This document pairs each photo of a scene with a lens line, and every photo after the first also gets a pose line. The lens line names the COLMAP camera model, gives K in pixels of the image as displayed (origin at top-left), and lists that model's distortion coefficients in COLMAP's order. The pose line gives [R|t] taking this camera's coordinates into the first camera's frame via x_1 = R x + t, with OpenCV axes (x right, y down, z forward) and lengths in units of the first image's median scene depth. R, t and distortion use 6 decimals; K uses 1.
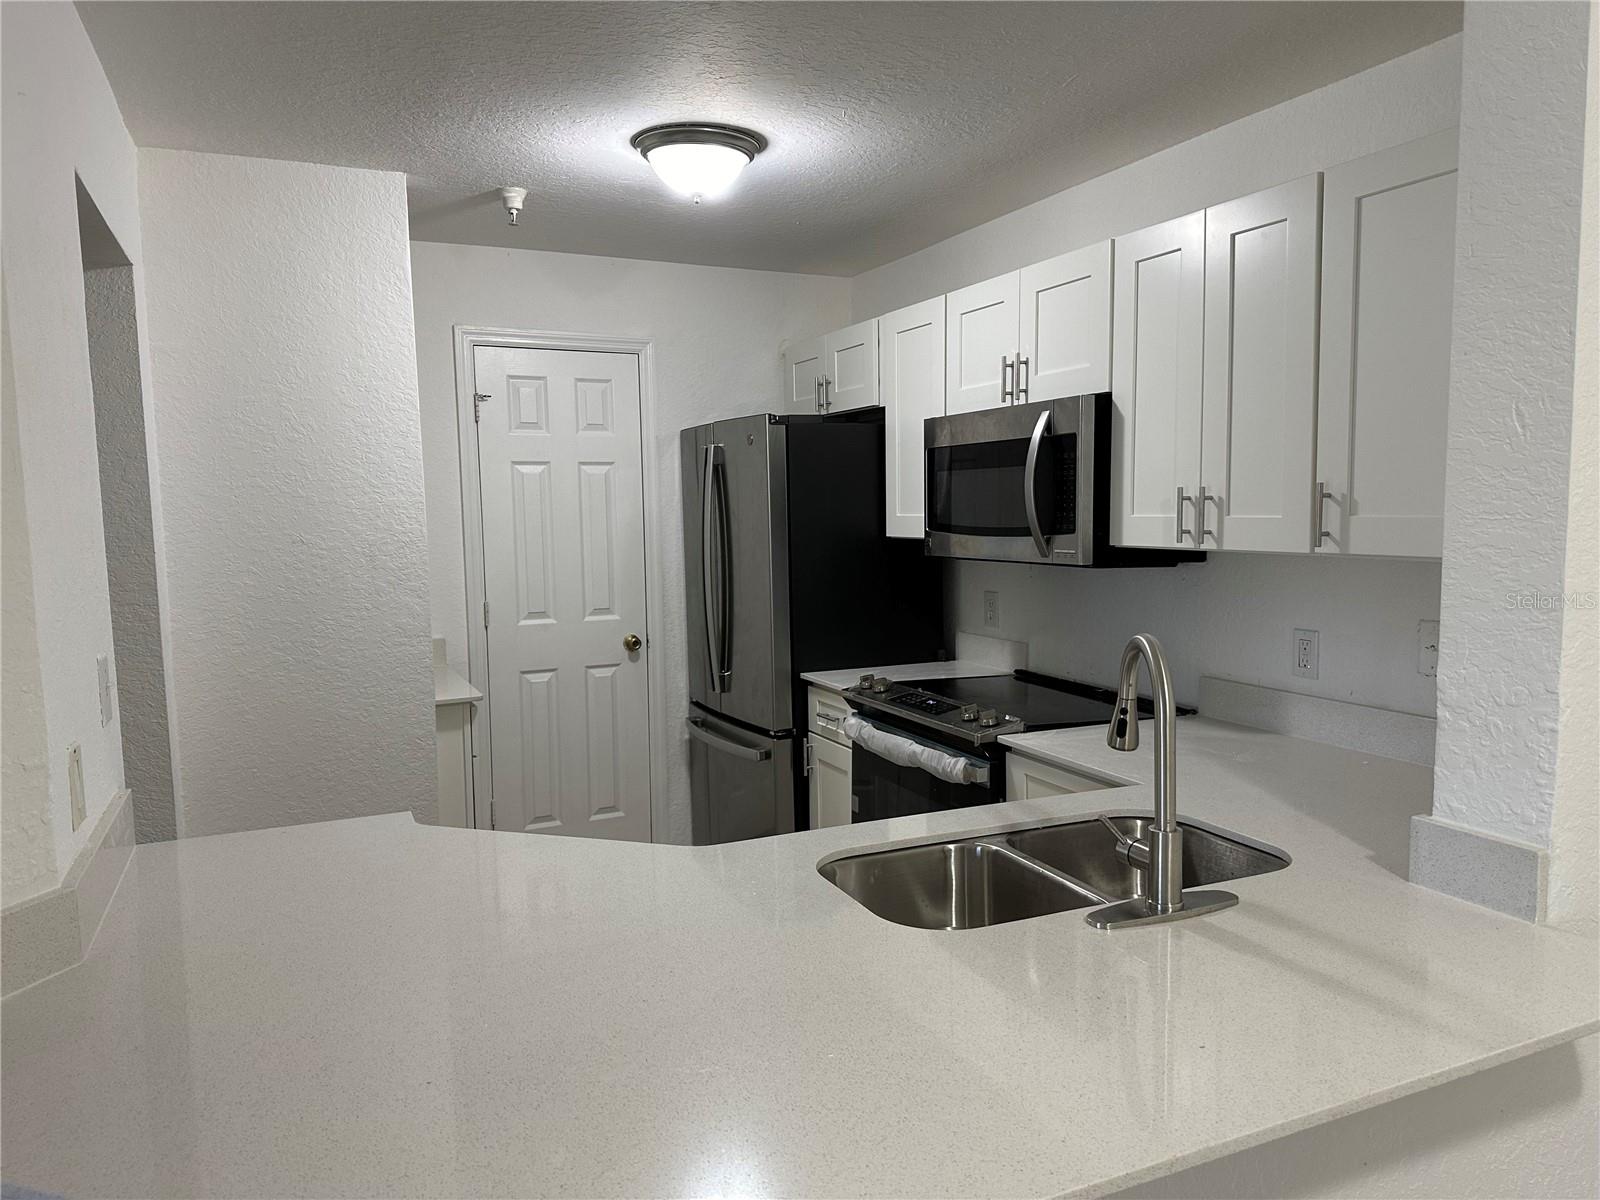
lens RADIAL K [[1112.8, 0, 808.2], [0, 1112.8, 602.9], [0, 0, 1]] dist [0.123920, -0.164771]
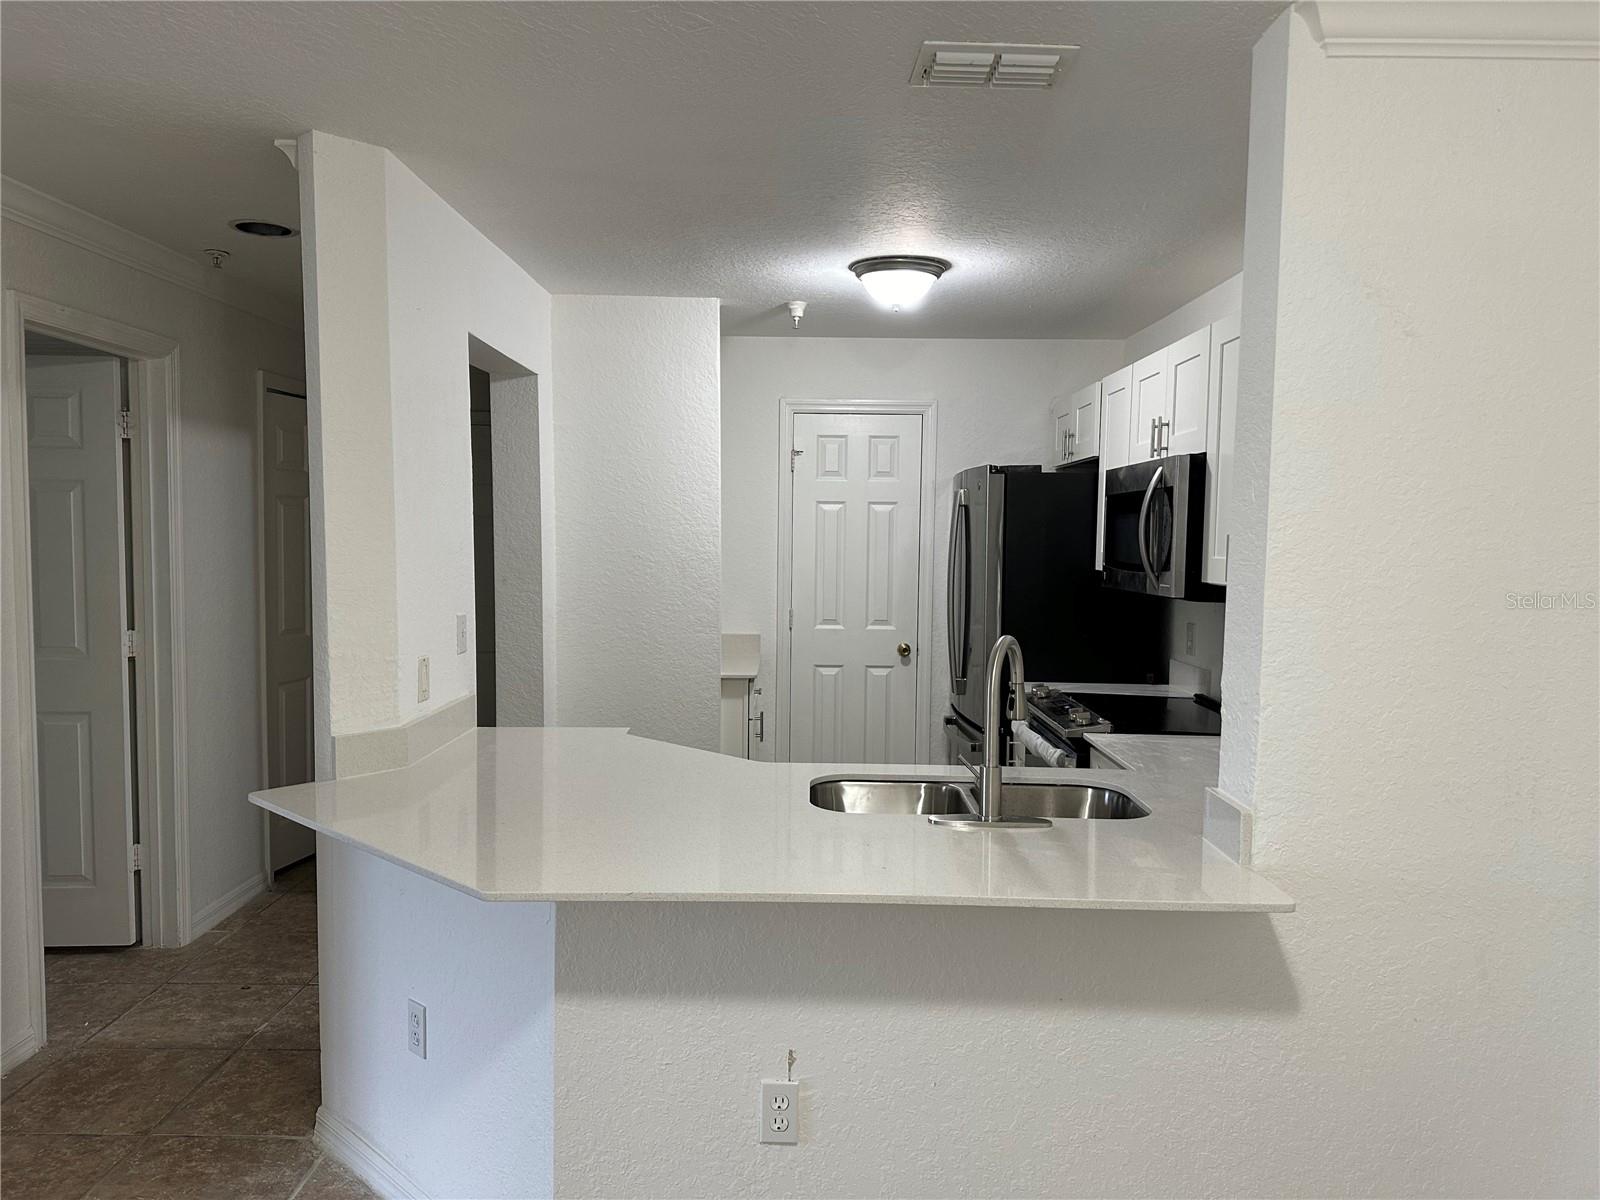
lens RADIAL K [[1112.8, 0, 808.2], [0, 1112.8, 602.9], [0, 0, 1]] dist [0.123920, -0.164771]
pose [[0.909549, 0.052665, -0.412246, 0.329325], [-0.064035, 0.997852, -0.013805, 0.010977], [0.410634, 0.038955, 0.910968, -0.205664]]
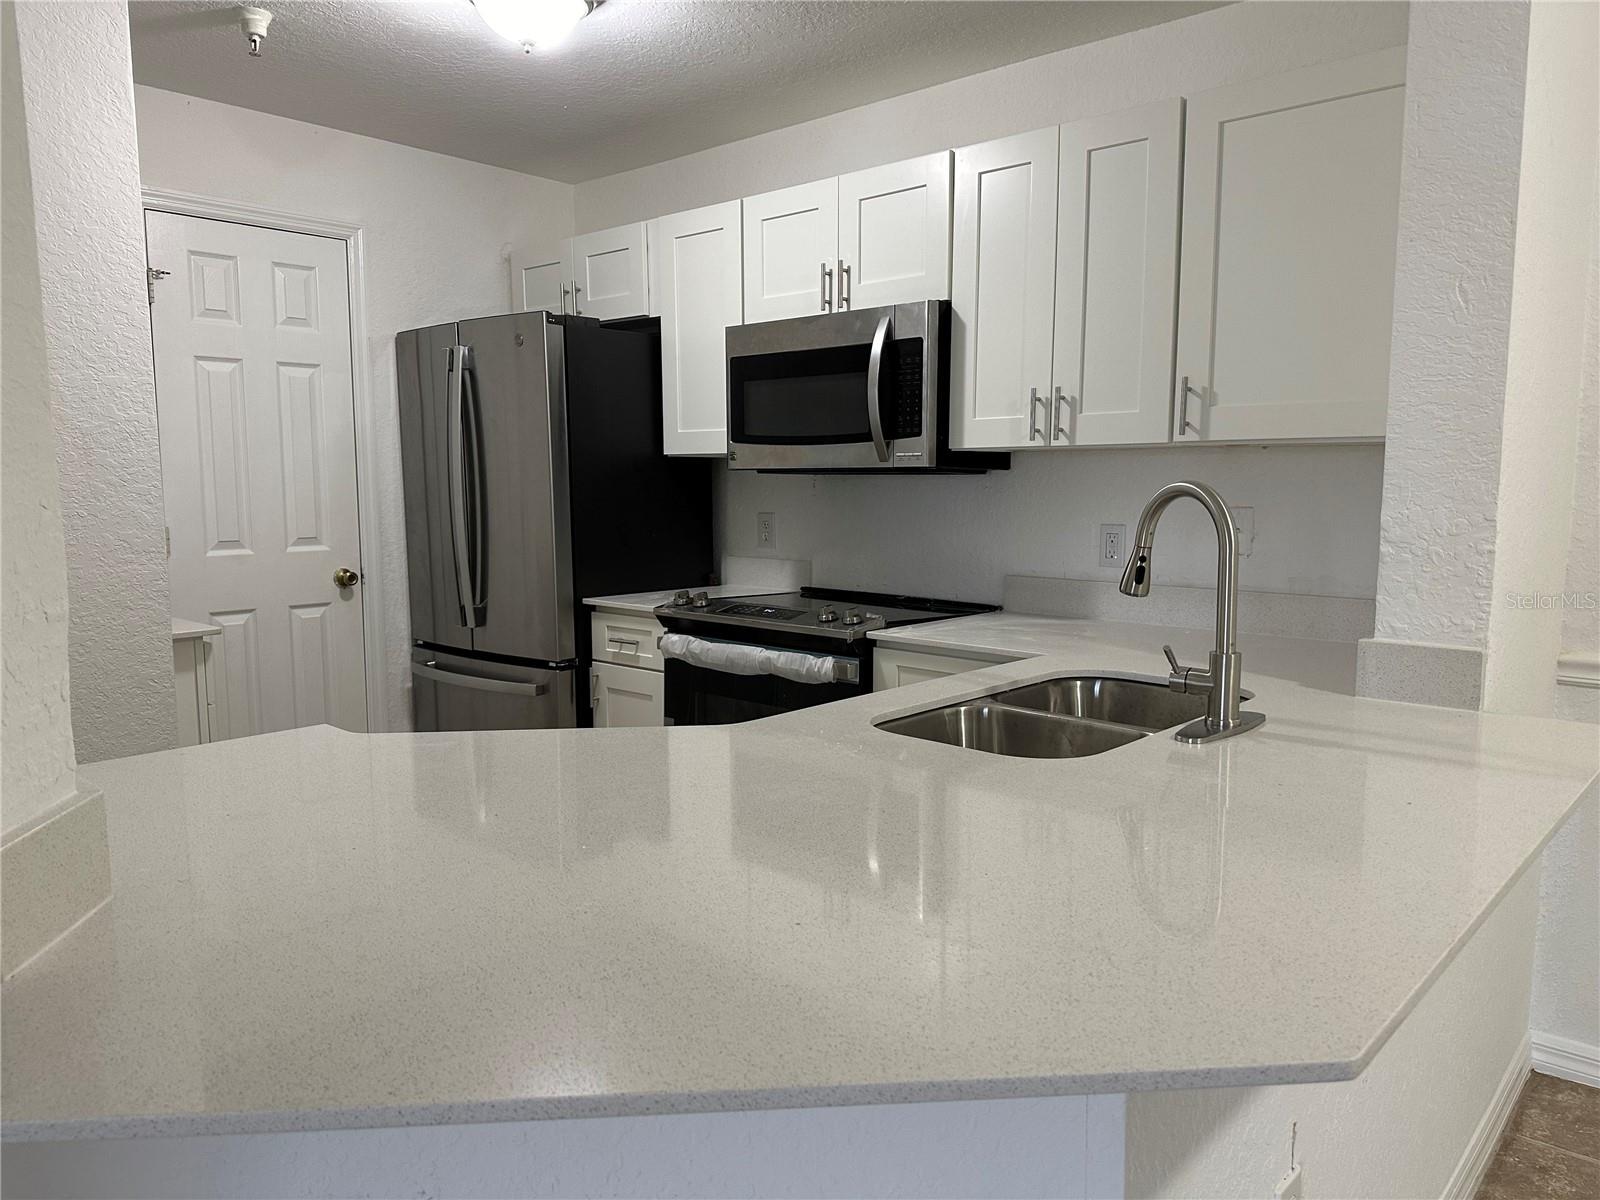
lens RADIAL K [[1133.2, 0, 800.0], [0, 1133.2, 600.0], [0, 0, 1]] dist [0.119023, -0.143999]
pose [[0.922575, -0.028308, 0.384779, -0.236028], [0.022007, 0.999542, 0.020770, 0.056189], [-0.385191, -0.010694, 0.922775, 0.062200]]
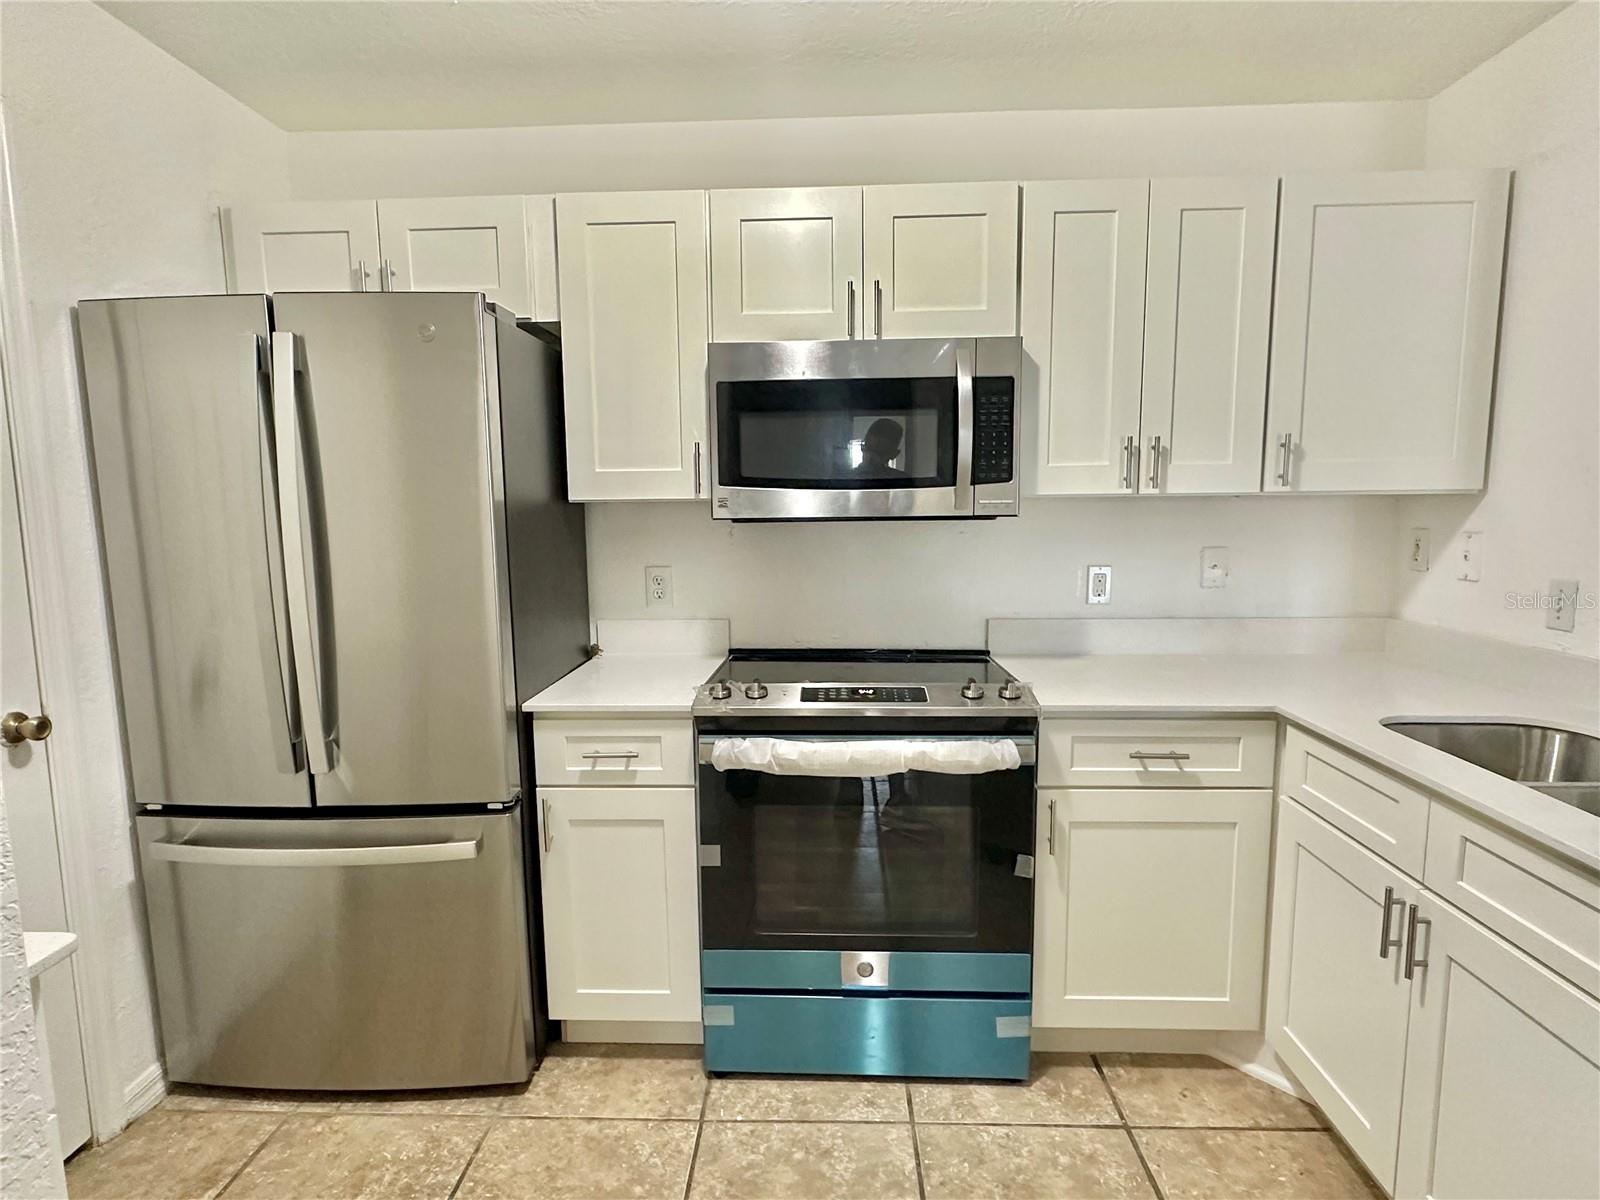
lens RADIAL K [[858.1, 0, 800.2], [0, 858.1, 595.7], [0, 0, 1]] dist [-0.004432, -0.001033]
pose [[0.459736, -0.088042, 0.883681, -0.432657], [0.083266, 0.994963, 0.055810, -0.018193], [-0.884143, 0.047922, 0.464751, 0.710605]]
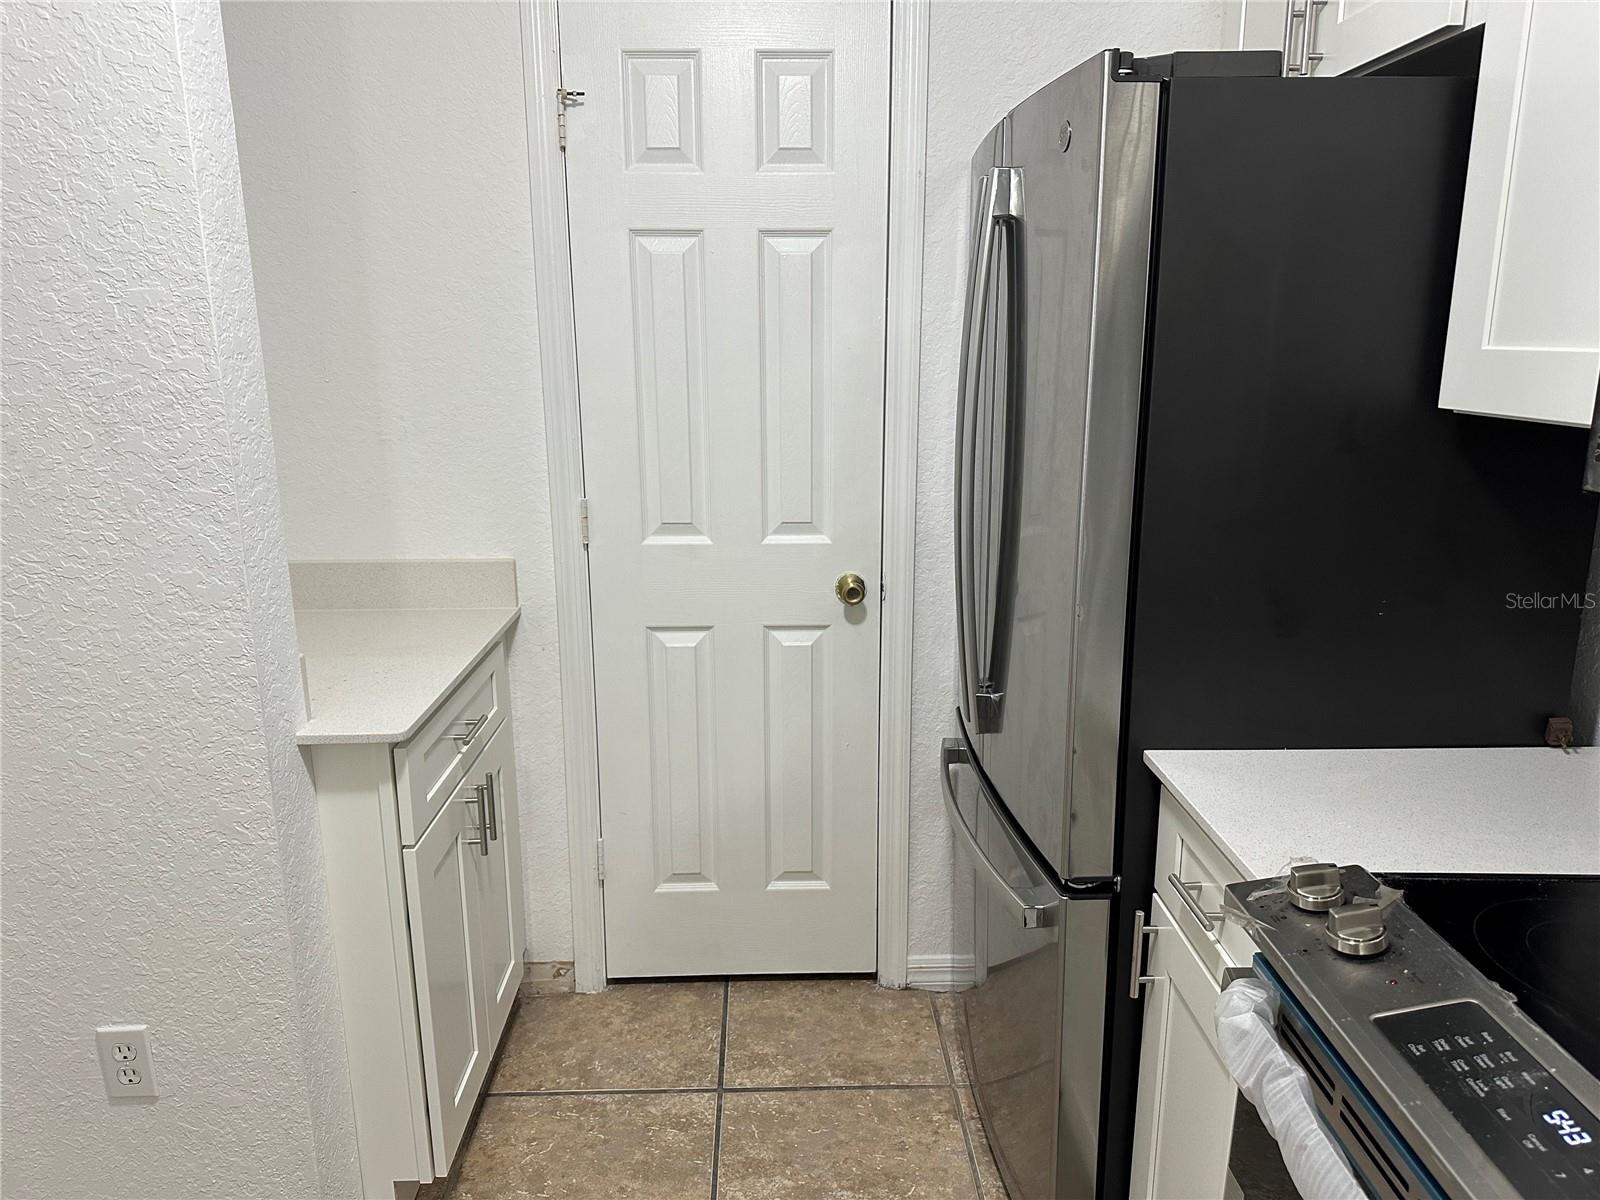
lens RADIAL K [[1133.2, 0, 800.0], [0, 1133.2, 600.0], [0, 0, 1]] dist [0.119023, -0.143999]
pose [[0.913309, 0.104898, -0.393527, 0.042183], [-0.046843, 0.986905, 0.154352, -0.054697], [0.404565, -0.122537, 0.906263, 0.674888]]
